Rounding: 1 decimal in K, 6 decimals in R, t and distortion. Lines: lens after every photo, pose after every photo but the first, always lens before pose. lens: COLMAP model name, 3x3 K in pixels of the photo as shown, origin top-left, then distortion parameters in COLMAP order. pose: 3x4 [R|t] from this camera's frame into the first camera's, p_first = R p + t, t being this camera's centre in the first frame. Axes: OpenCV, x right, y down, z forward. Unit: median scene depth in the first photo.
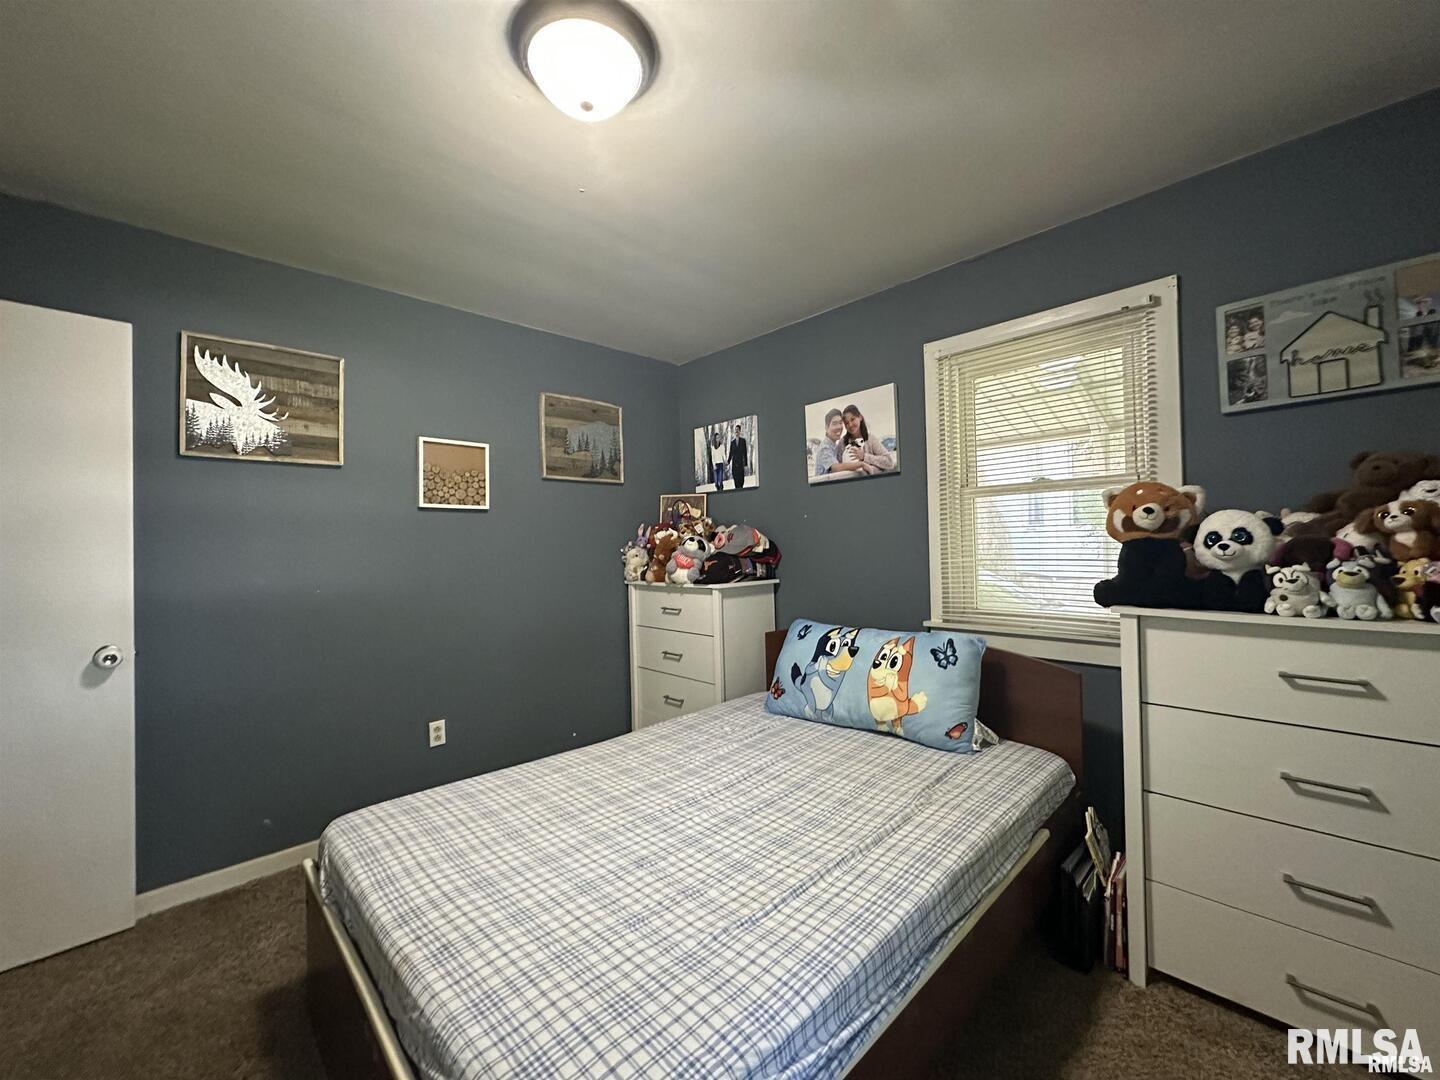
lens RADIAL K [[577.6, 0, 719.7], [0, 577.6, 540.0], [0, 0, 1]] dist [-0.001549, 0.000124]
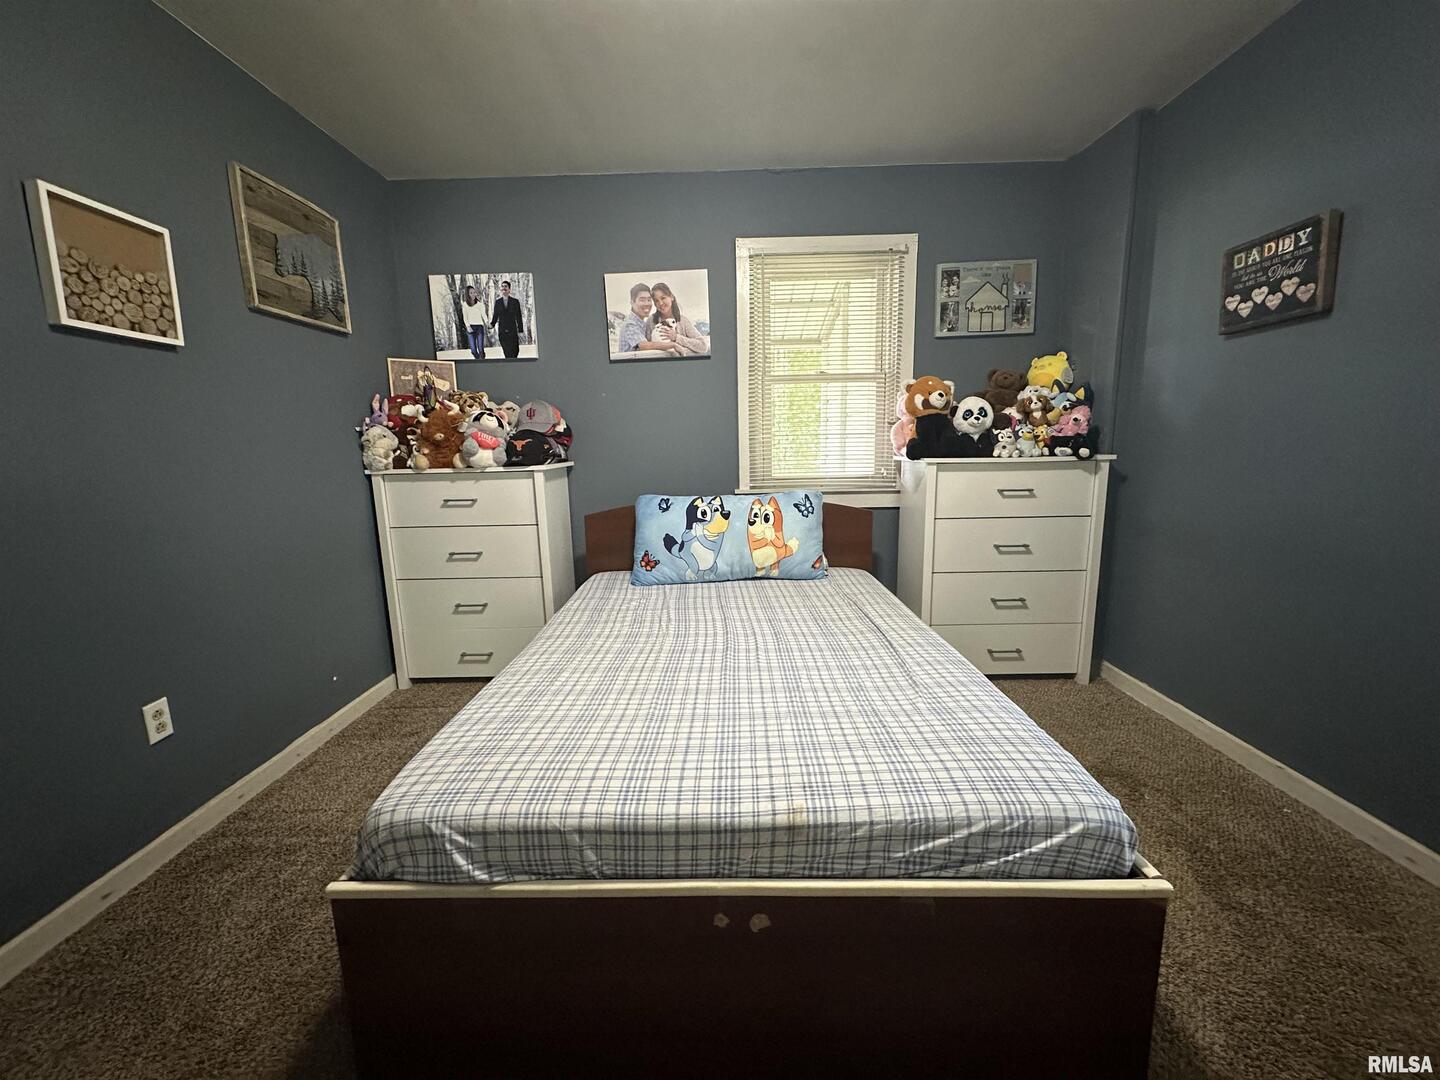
lens RADIAL K [[577.6, 0, 720.6], [0, 577.6, 537.9], [0, 0, 1]] dist [-0.001549, 0.000124]
pose [[0.704004, -0.110112, 0.701608, -0.545231], [0.000110, 0.987924, 0.154937, 0.060005], [-0.710196, -0.108999, 0.695514, 0.209270]]
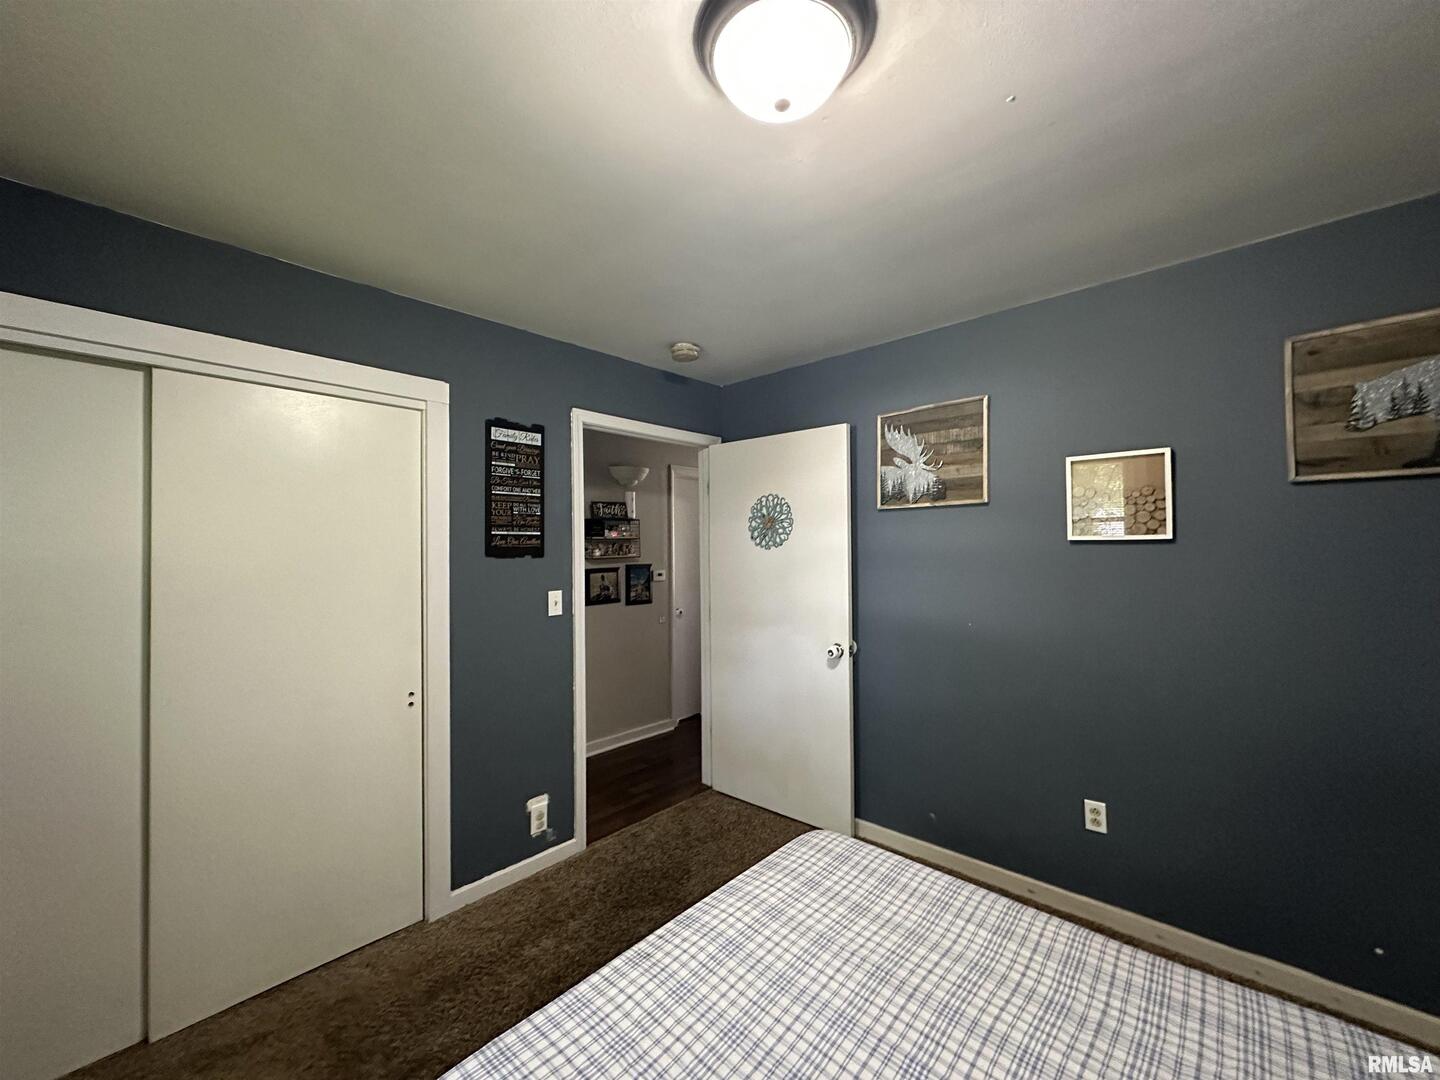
lens RADIAL K [[577.6, 0, 719.1], [0, 577.6, 539.4], [0, 0, 1]] dist [-0.001549, 0.000124]
pose [[0.051196, 0.007752, -0.998659, 0.337933], [0.020154, 0.999758, 0.008793, -0.085316], [0.998485, -0.020577, 0.051028, 0.496923]]
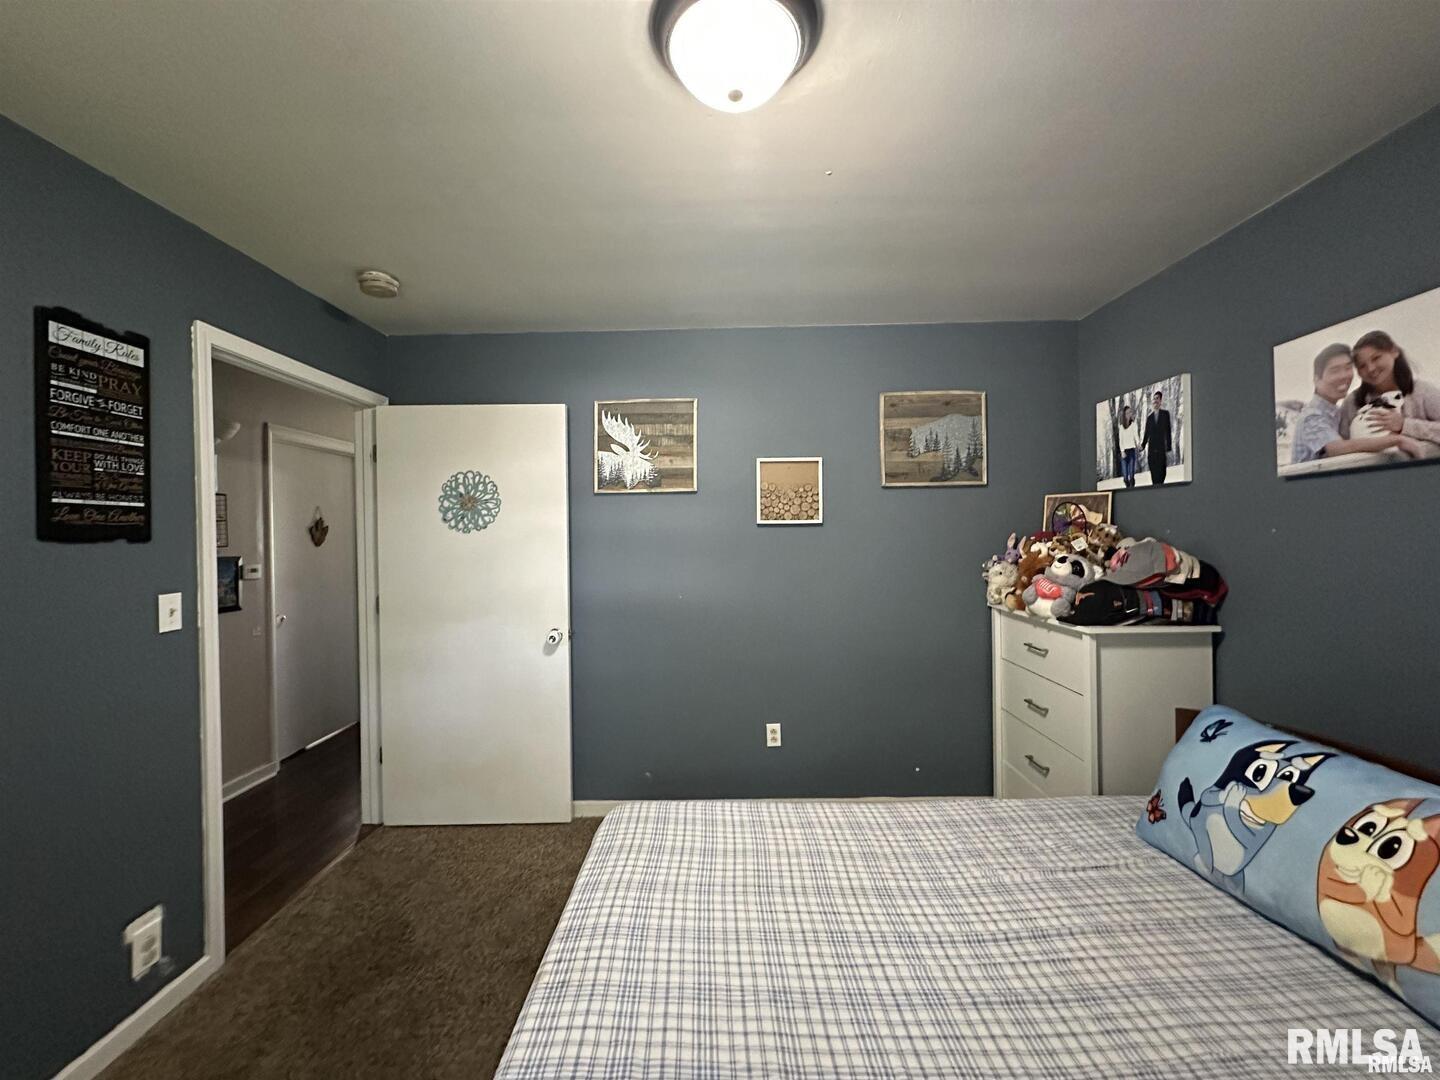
lens RADIAL K [[577.6, 0, 717.9], [0, 577.6, 538.6], [0, 0, 1]] dist [-0.001549, 0.000124]
pose [[0.707070, 0.017840, -0.706918, 0.213011], [0.005704, 0.999505, 0.030929, -0.070787], [0.707120, -0.025901, 0.706619, 0.208200]]
